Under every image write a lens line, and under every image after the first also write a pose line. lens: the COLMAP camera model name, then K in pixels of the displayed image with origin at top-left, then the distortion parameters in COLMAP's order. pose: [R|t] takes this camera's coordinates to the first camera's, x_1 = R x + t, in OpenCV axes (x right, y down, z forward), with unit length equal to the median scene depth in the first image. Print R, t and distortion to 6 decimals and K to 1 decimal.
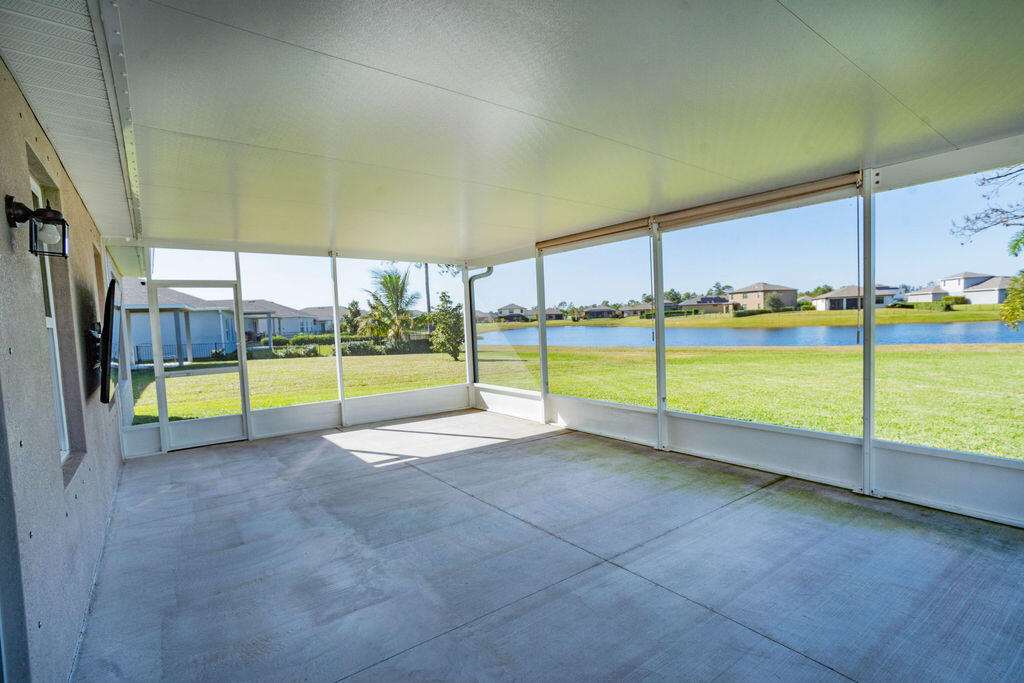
lens RADIAL K [[499.2, 0, 512.9], [0, 499.2, 345.9], [0, 0, 1]] dist [-0.023309, 0.004128]
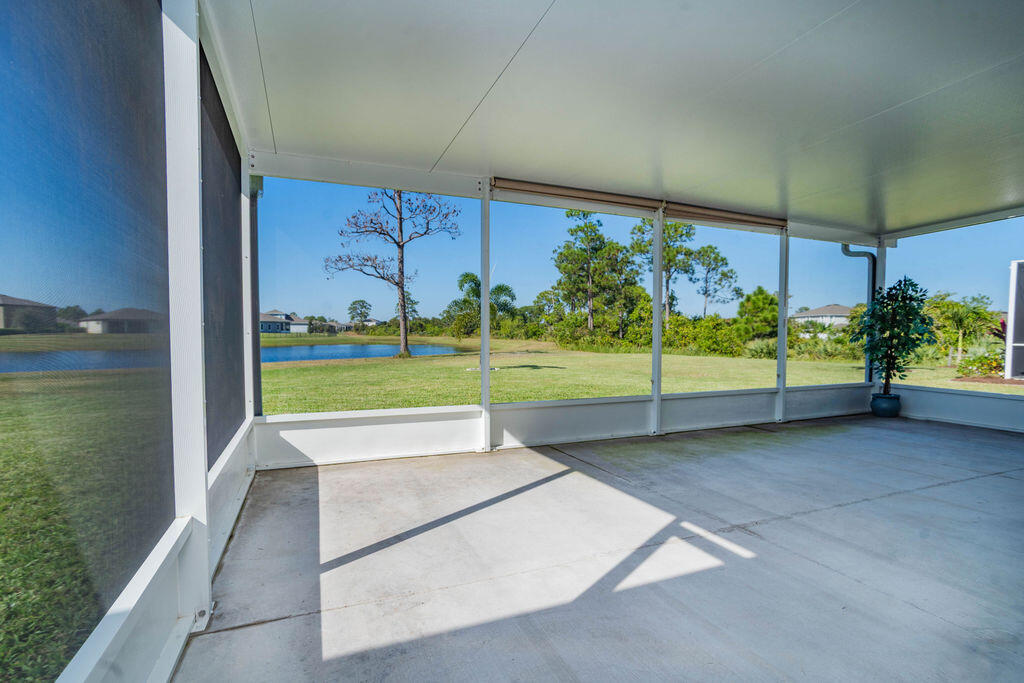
lens RADIAL K [[499.2, 0, 521.4], [0, 499.2, 340.8], [0, 0, 1]] dist [-0.023309, 0.004128]
pose [[0.220034, 0.029795, 0.975037, -0.727846], [0.037254, 0.998548, -0.038920, 0.050492], [-0.974781, 0.044887, 0.218605, 1.031681]]
